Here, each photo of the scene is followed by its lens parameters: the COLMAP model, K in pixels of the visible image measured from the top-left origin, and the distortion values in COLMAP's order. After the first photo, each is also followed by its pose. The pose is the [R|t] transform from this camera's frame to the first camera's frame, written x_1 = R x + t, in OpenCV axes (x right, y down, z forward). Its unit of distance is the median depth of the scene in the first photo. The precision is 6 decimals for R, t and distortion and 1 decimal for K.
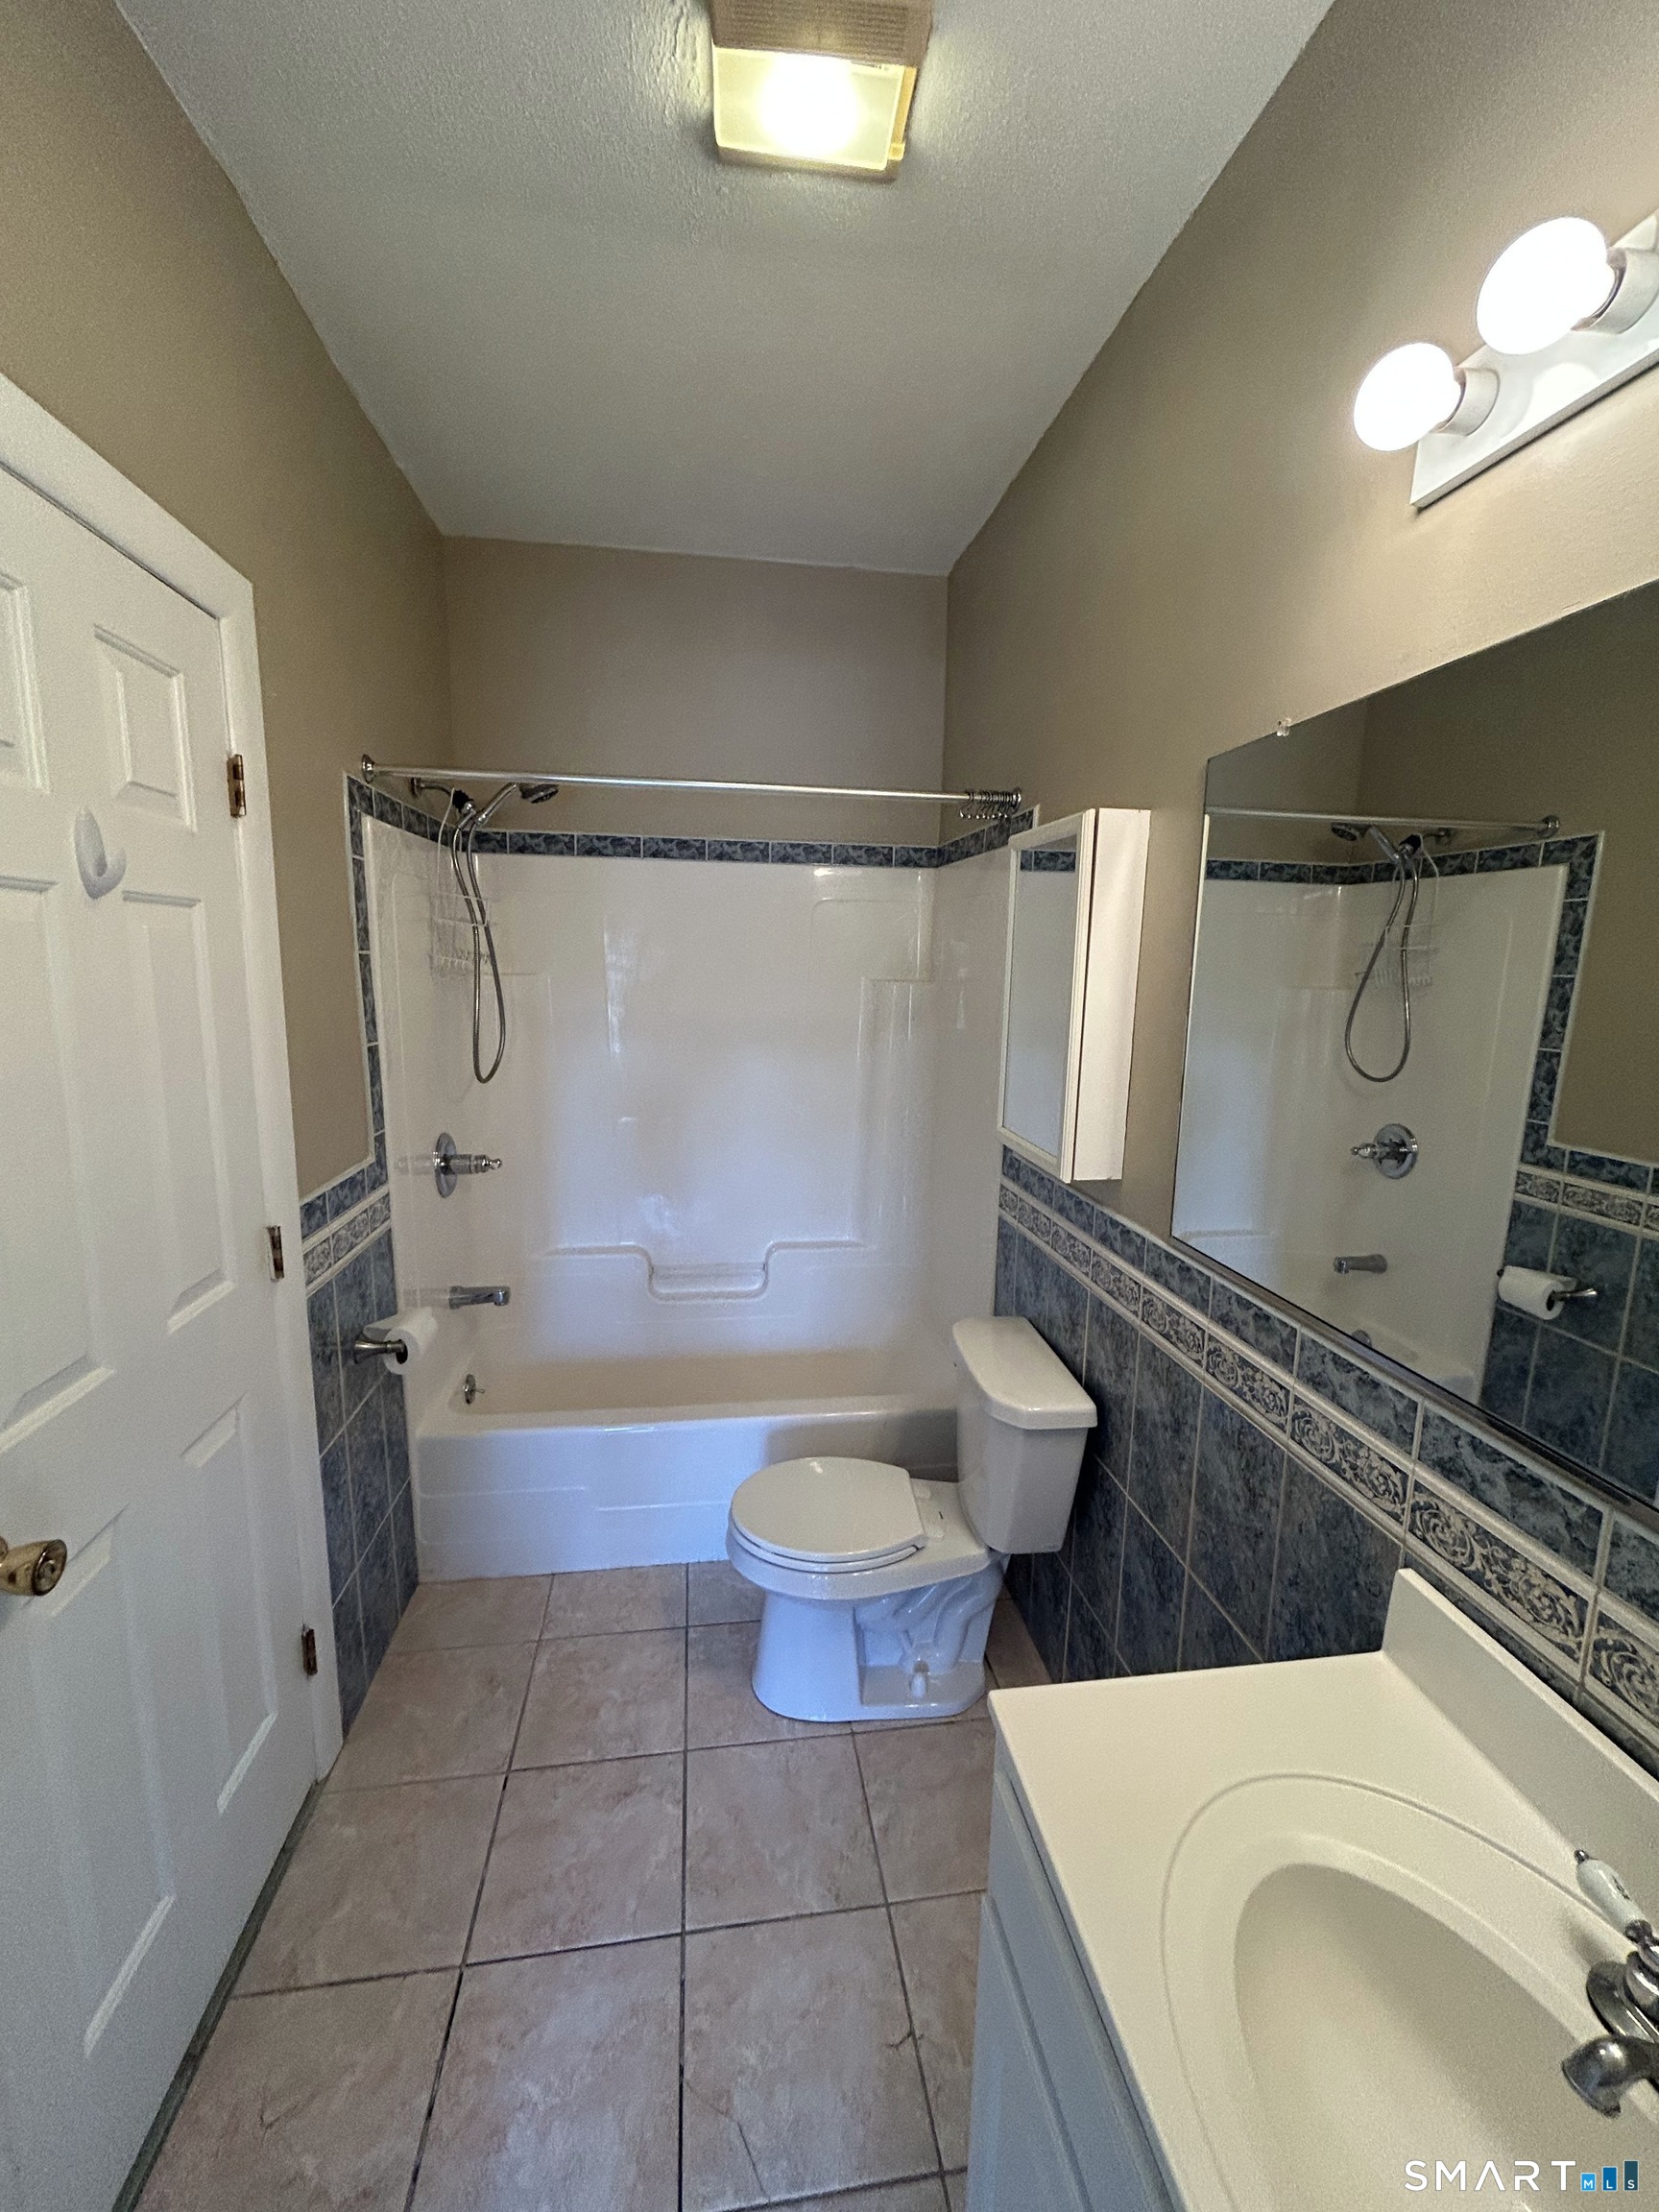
lens RADIAL K [[896.6, 0, 824.8], [0, 896.6, 1101.2], [0, 0, 1]] dist [0.001281, 0.000485]
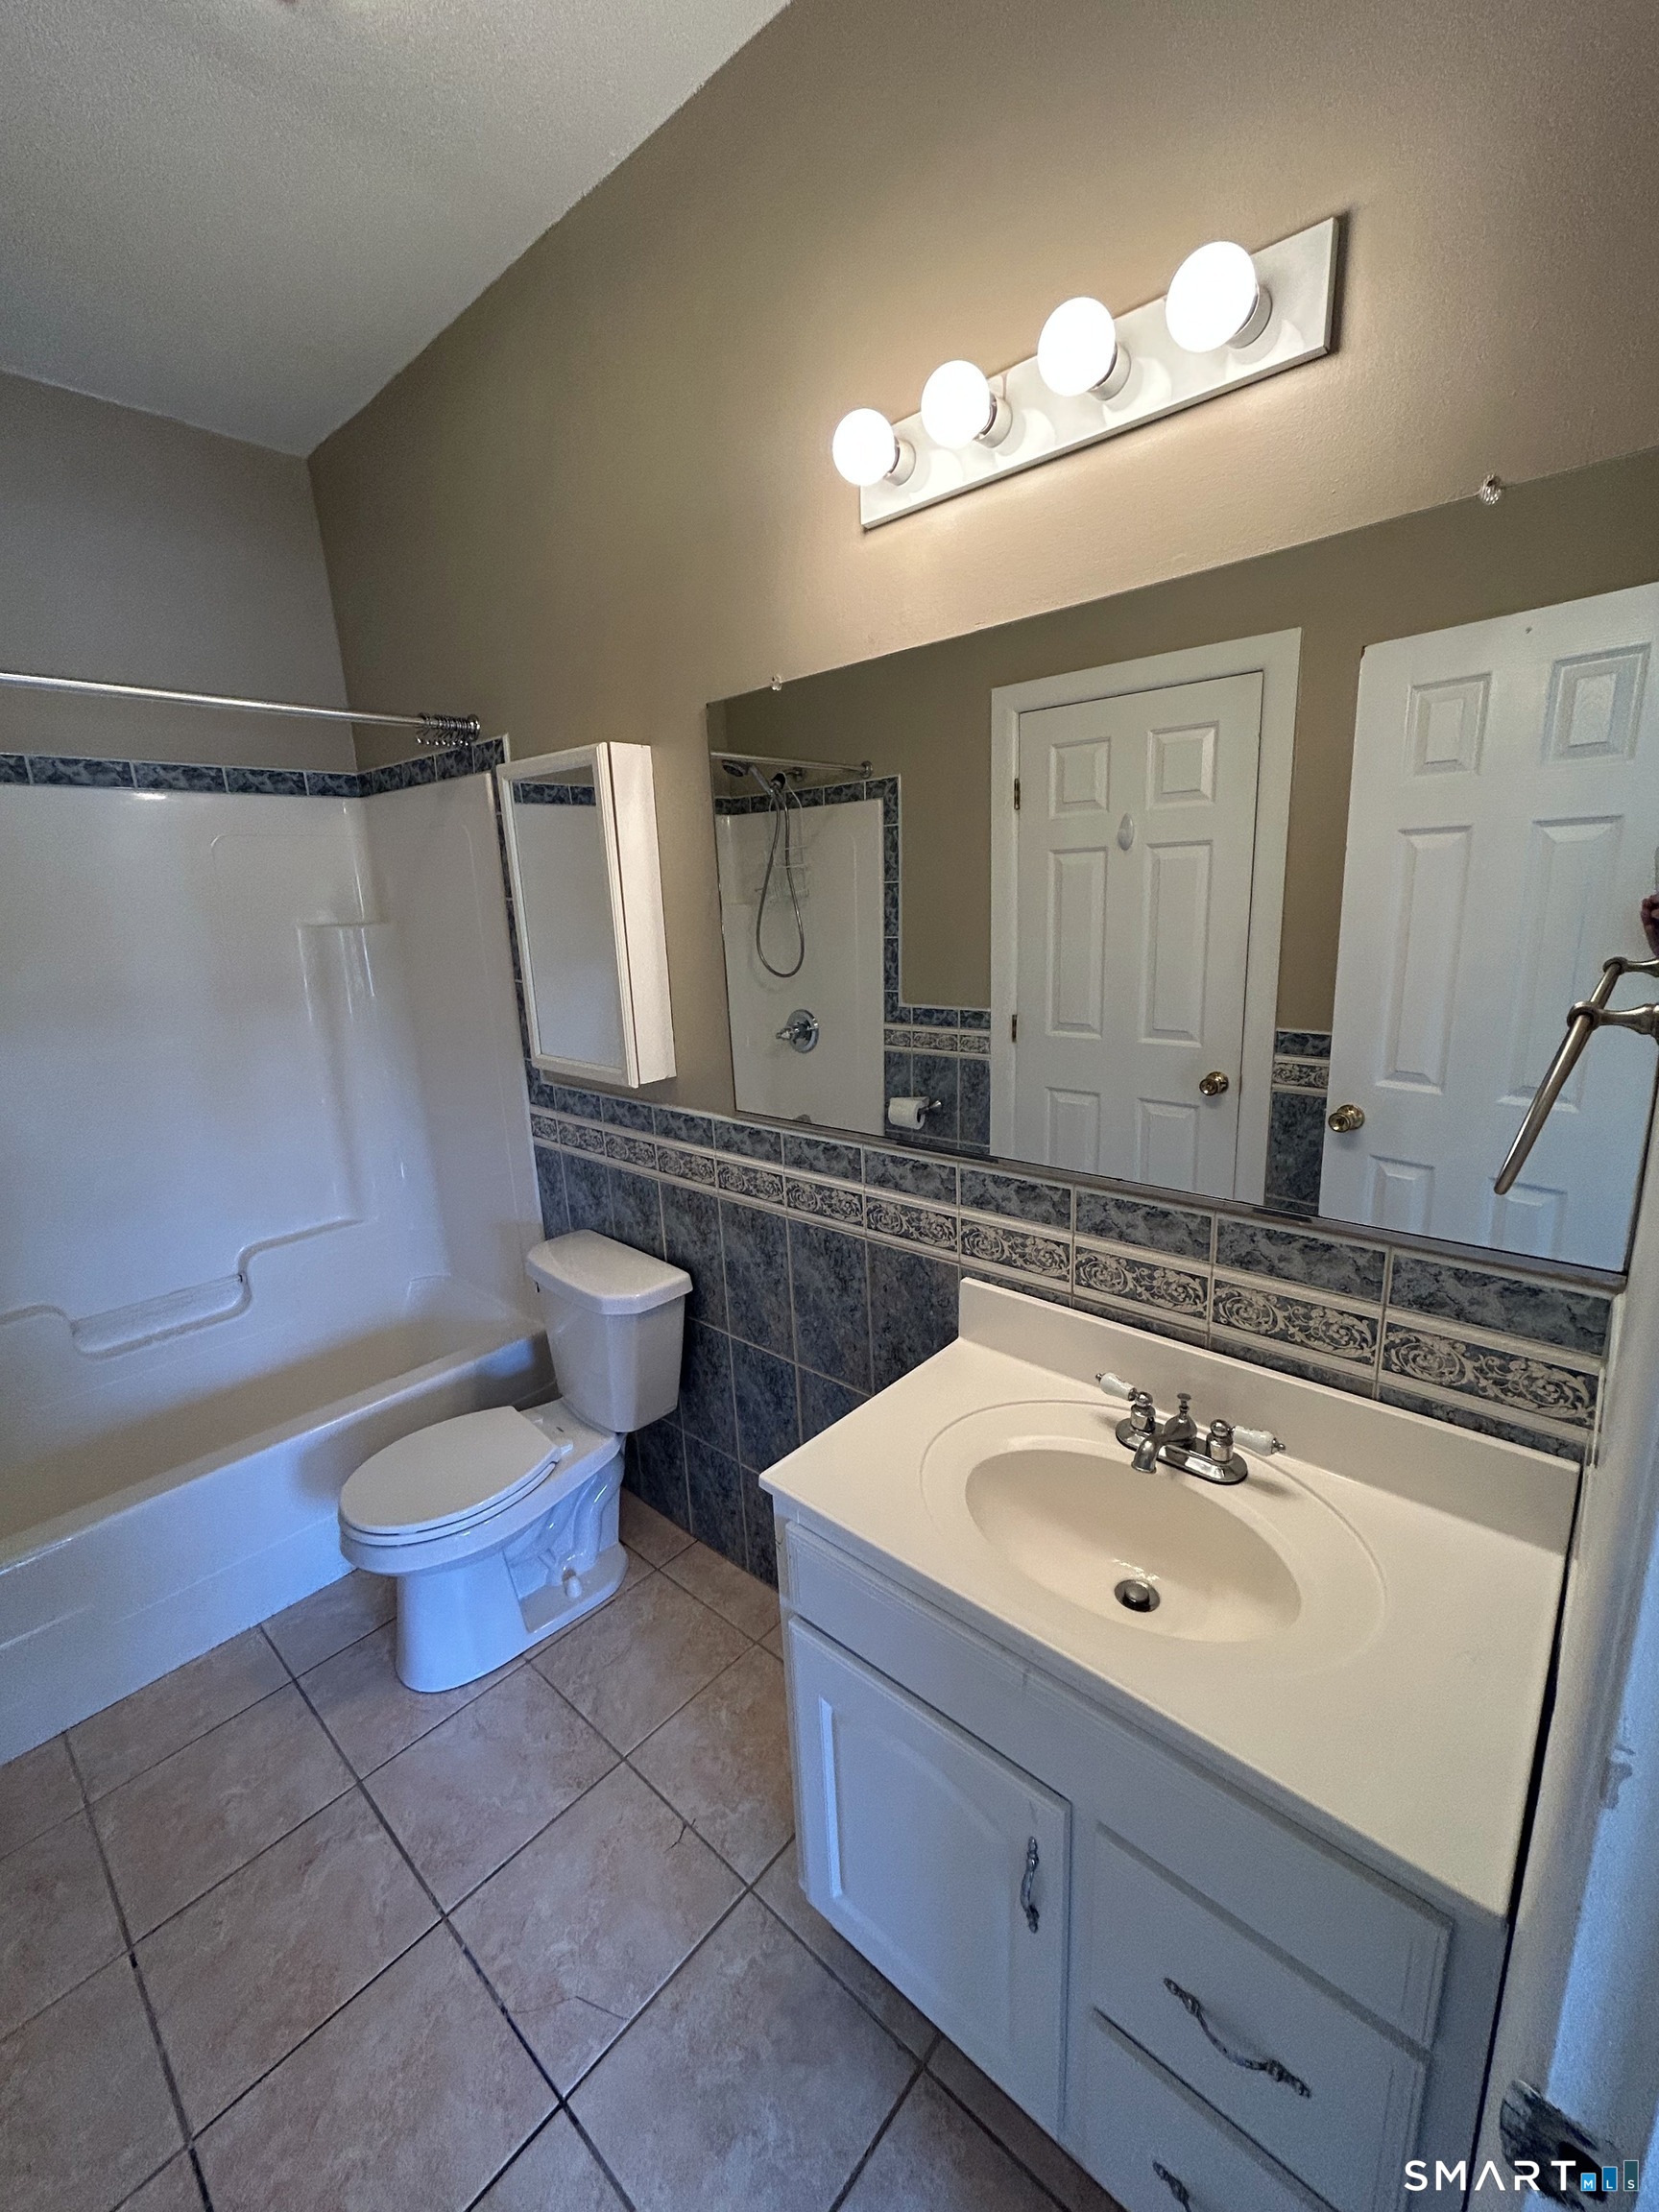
lens RADIAL K [[896.6, 0, 833.0], [0, 896.6, 1100.4], [0, 0, 1]] dist [0.001281, 0.000485]
pose [[0.766185, -0.198997, 0.611033, -0.171163], [0.156896, 0.979998, 0.122424, 0.006752], [-0.623173, 0.002069, 0.782081, -0.014379]]
